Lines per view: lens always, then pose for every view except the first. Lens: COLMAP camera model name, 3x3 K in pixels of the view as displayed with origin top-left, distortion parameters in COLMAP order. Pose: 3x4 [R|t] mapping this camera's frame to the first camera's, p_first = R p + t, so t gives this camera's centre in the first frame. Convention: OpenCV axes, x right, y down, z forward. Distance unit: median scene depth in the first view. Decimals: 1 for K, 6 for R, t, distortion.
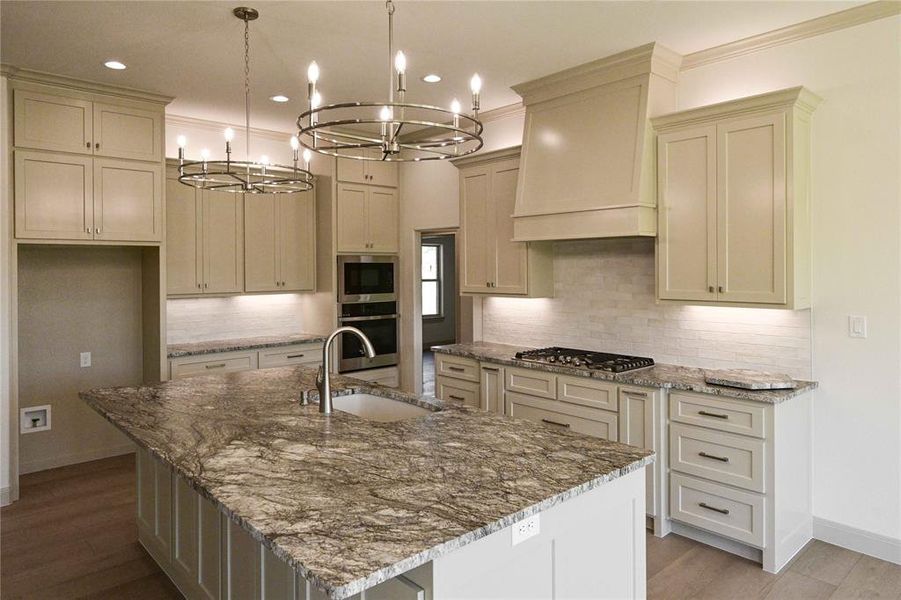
lens RADIAL K [[576.3, 0, 461.8], [0, 576.3, 271.5], [0, 0, 1]] dist [-0.004482, 0.005540]
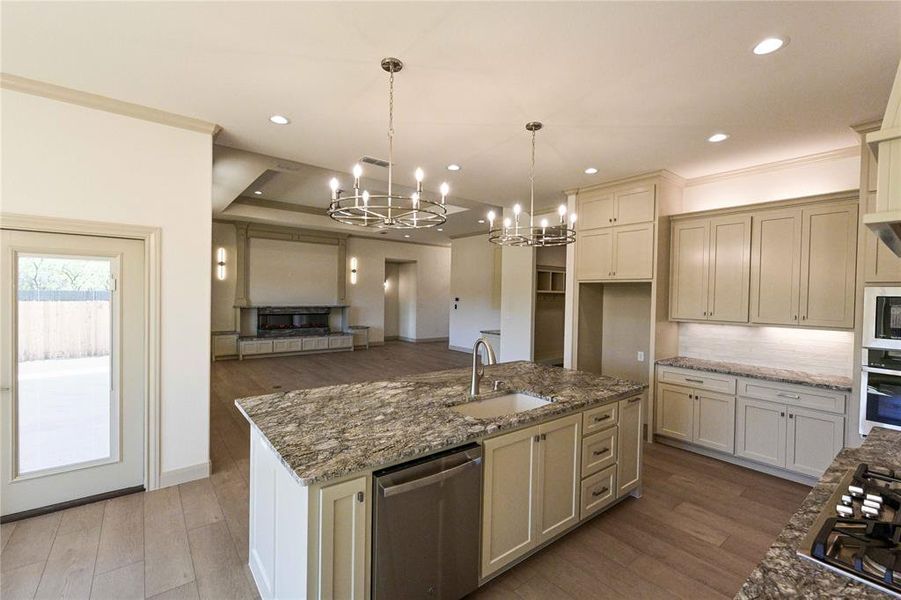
lens RADIAL K [[396.3, 0, 452.6], [0, 396.3, 301.8], [0, 0, 1]] dist [0.003416, -0.000135]
pose [[-0.078407, 0.025123, -0.996605, 0.537680], [-0.021488, 0.999408, 0.026884, -0.013457], [0.996690, 0.023523, -0.077821, 0.699442]]
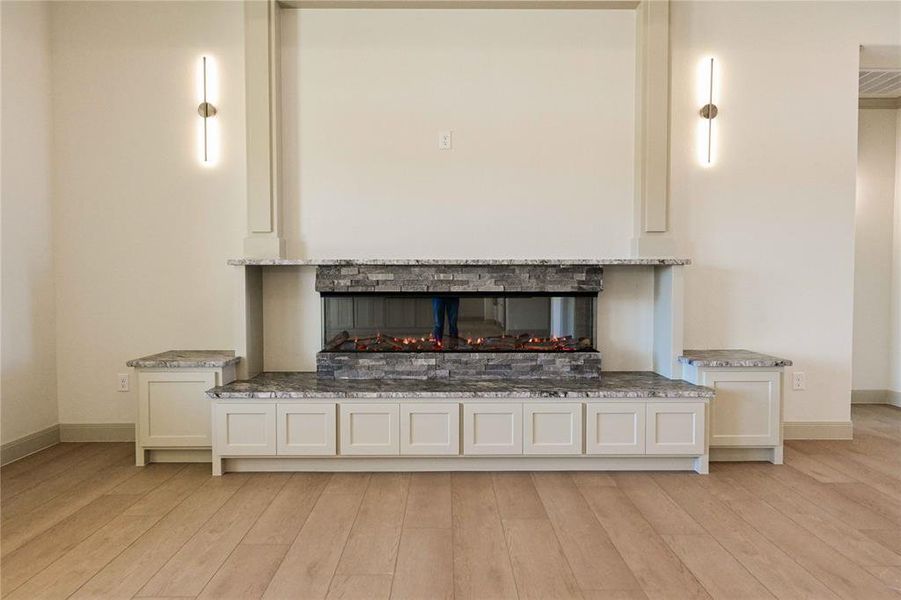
lens RADIAL K [[576.3, 0, 447.9], [0, 576.3, 297.2], [0, 0, 1]] dist [-0.004482, 0.005540]
pose [[-0.675651, 0.030323, -0.736598, -1.297645], [0.003048, 0.999260, 0.038341, 0.130292], [0.737216, 0.023660, -0.675243, 0.081986]]
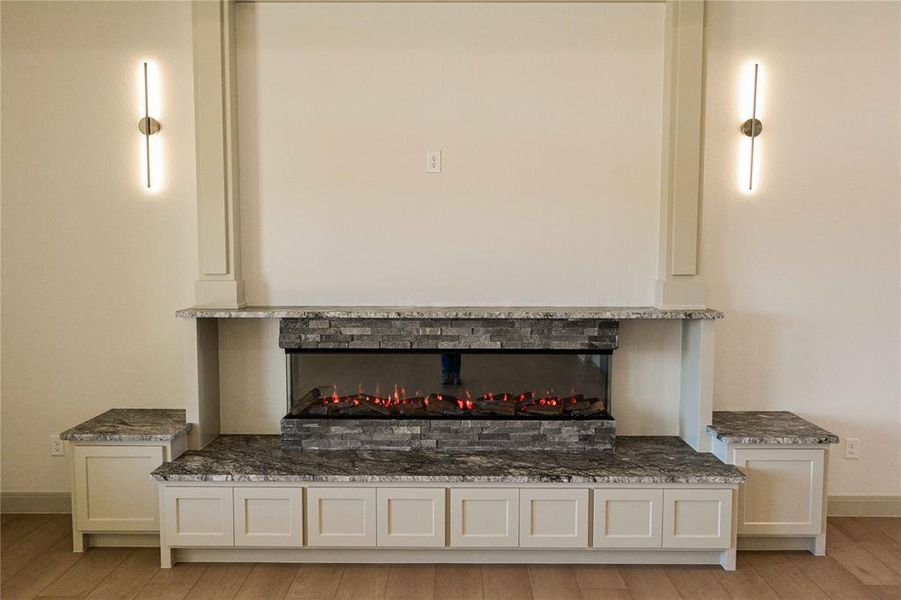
lens RADIAL K [[714.7, 0, 449.6], [0, 714.7, 296.4], [0, 0, 1]] dist [-0.006834, 0.007199]
pose [[-0.684563, 0.060293, -0.726456, -1.290863], [0.000445, 0.996608, 0.082295, 0.007521], [0.728953, 0.056012, -0.682268, 0.130332]]
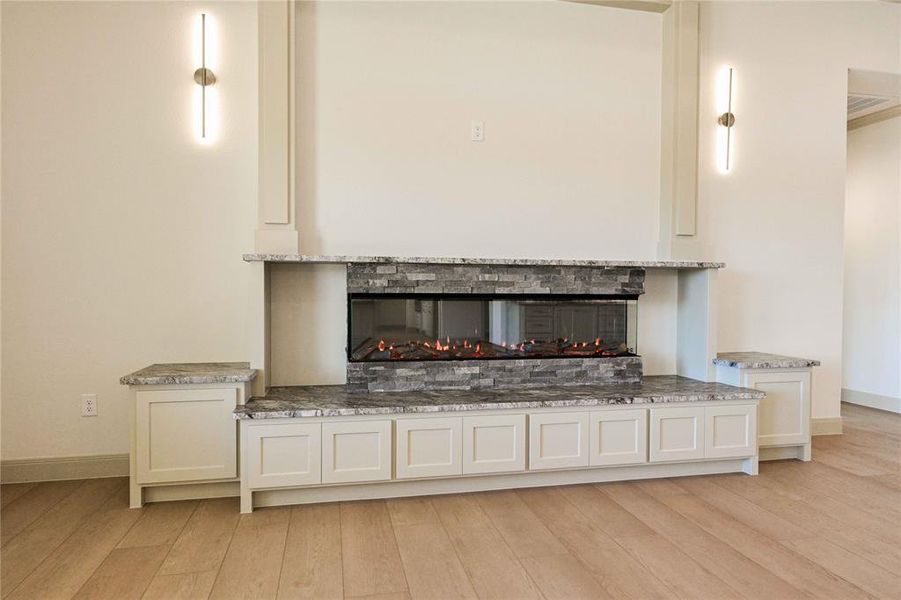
lens RADIAL K [[576.3, 0, 452.7], [0, 576.3, 301.3], [0, 0, 1]] dist [-0.004482, 0.005540]
pose [[-0.505696, 0.020860, -0.862459, -1.213568], [-0.004908, 0.999622, 0.027055, 0.145282], [0.862698, 0.017914, -0.505403, -0.159516]]
